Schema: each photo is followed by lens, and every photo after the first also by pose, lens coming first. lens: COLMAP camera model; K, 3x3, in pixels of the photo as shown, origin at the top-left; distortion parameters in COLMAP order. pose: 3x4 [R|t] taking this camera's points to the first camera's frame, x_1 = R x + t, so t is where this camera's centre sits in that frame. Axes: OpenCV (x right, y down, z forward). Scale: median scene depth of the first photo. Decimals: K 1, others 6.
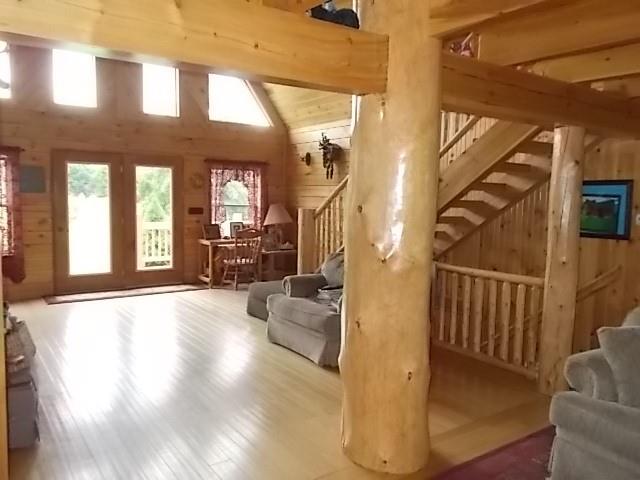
lens RADIAL K [[518.0, 0, 320.3], [0, 518.0, 239.1], [0, 0, 1]] dist [0.050151, -0.003704]
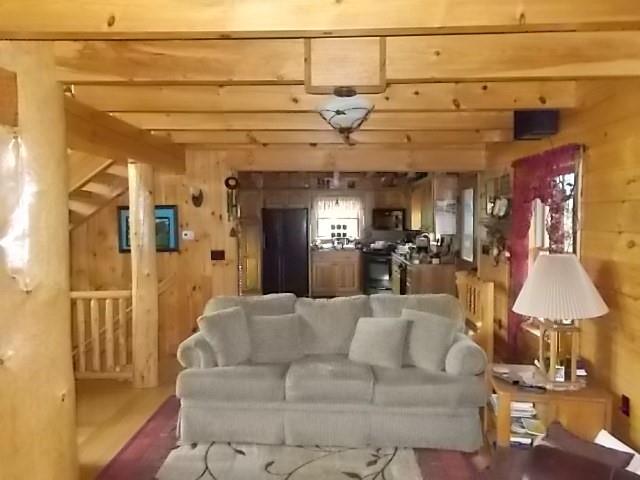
lens RADIAL K [[518.0, 0, 319.9], [0, 518.0, 239.5], [0, 0, 1]] dist [0.050151, -0.003704]
pose [[0.601667, -0.067153, 0.795919, -0.253931], [0.092190, 0.995639, 0.014314, -0.016472], [-0.793409, 0.064763, 0.605234, -0.055082]]
